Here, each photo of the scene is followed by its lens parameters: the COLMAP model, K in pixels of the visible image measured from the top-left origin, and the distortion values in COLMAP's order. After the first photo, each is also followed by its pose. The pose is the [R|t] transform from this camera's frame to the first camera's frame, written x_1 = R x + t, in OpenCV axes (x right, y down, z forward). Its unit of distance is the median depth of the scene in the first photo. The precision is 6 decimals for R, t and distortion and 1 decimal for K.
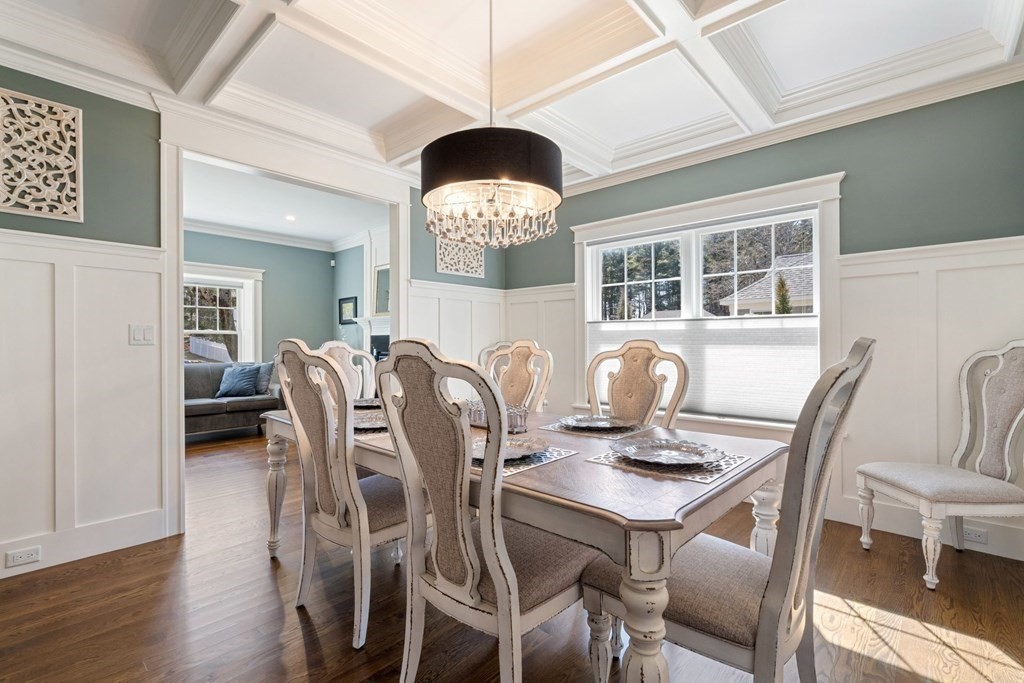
lens RADIAL K [[472.9, 0, 505.5], [0, 472.9, 346.1], [0, 0, 1]] dist [-0.000295, 0.000866]
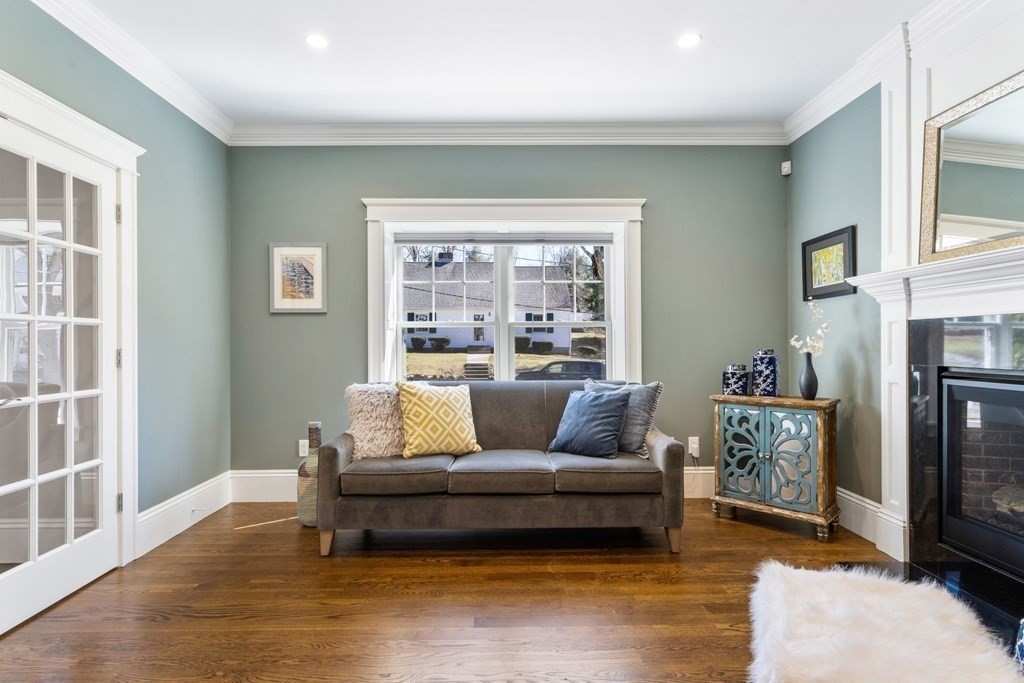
lens RADIAL K [[501.0, 0, 503.8], [0, 501.0, 339.9], [0, 0, 1]] dist [-0.003056, 0.001028]
pose [[0.679125, -0.008724, -0.733970, -0.220494], [0.001261, 0.999942, -0.010719, -0.003709], [0.734021, 0.006355, 0.679097, 0.527768]]
